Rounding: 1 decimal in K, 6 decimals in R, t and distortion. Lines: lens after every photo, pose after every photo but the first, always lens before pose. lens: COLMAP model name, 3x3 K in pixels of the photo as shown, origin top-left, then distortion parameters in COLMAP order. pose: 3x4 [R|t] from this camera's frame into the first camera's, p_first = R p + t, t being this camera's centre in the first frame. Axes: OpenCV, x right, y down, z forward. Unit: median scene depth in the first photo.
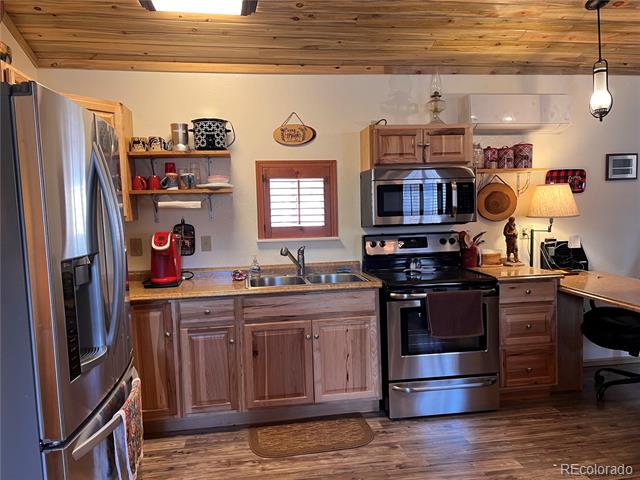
lens RADIAL K [[480.5, 0, 316.1], [0, 480.5, 243.3], [0, 0, 1]] dist [0.073479, -0.087600]
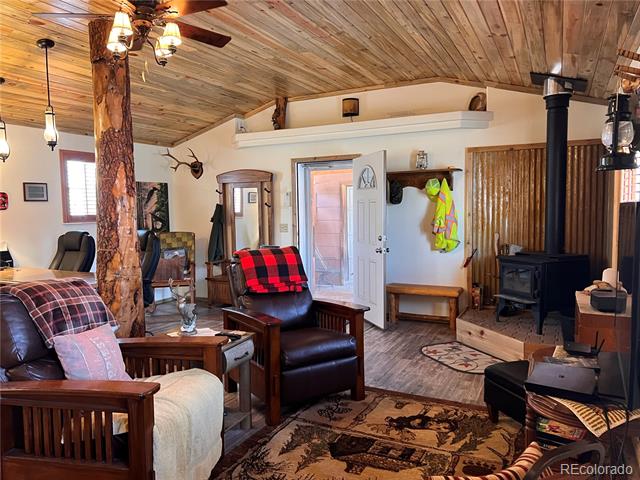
lens RADIAL K [[480.5, 0, 316.1], [0, 480.5, 243.3], [0, 0, 1]] dist [0.073479, -0.087600]
pose [[0.575987, -0.038041, 0.816573, -0.073590], [0.058499, 0.998274, 0.005242, 0.036357], [-0.815363, 0.044750, 0.577218, -0.541703]]
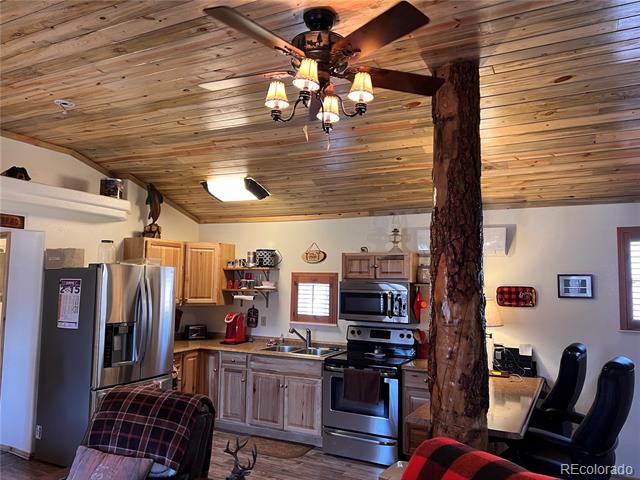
lens RADIAL K [[486.4, 0, 313.3], [0, 486.4, 238.6], [0, 0, 1]] dist [0.095279, -0.118124]
pose [[0.809466, -0.008482, -0.587105, 0.931178], [-0.082921, 0.988223, -0.128603, -0.081342], [0.581282, 0.152783, 0.799230, -0.296350]]
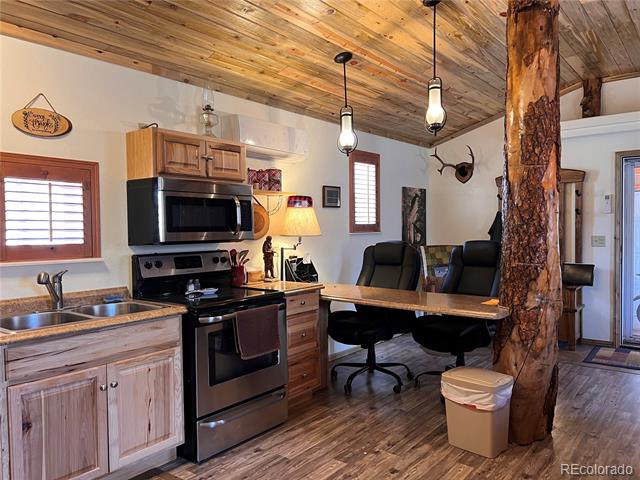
lens RADIAL K [[480.5, 0, 316.1], [0, 480.5, 243.3], [0, 0, 1]] dist [0.073479, -0.087600]
pose [[0.732422, -0.000661, 0.680851, -0.261697], [0.041244, 0.998206, -0.043399, 0.013151], [-0.679601, 0.059868, 0.731135, 0.174206]]
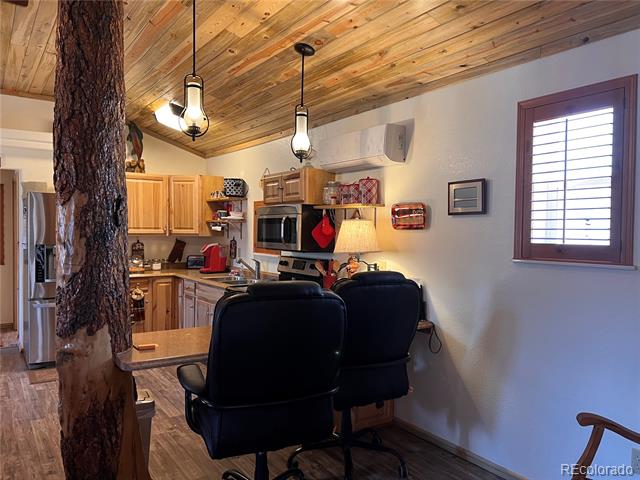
lens RADIAL K [[486.4, 0, 313.3], [0, 486.4, 238.6], [0, 0, 1]] dist [0.095279, -0.118124]
pose [[0.431805, 0.051257, -0.900509, 1.412717], [-0.088140, 0.996004, 0.014429, -0.095164], [0.897650, 0.073140, 0.434597, 0.523210]]
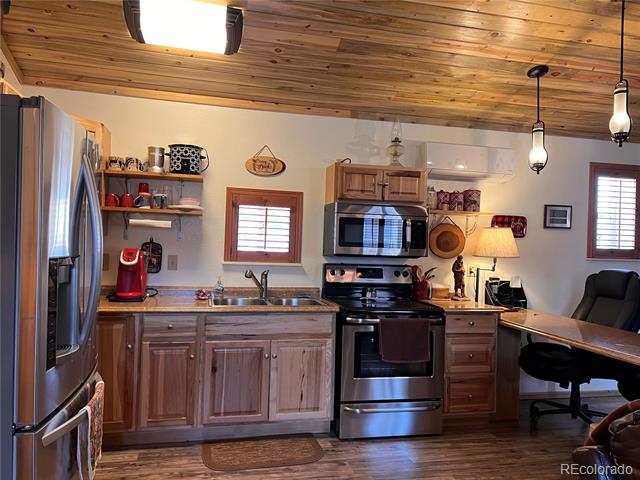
lens RADIAL K [[480.5, 0, 316.1], [0, 480.5, 243.3], [0, 0, 1]] dist [0.073479, -0.087600]
pose [[0.995053, 0.061965, 0.077646, -0.005371], [-0.055899, 0.995384, -0.078009, 0.023836], [-0.082122, 0.073282, 0.993924, -0.060834]]
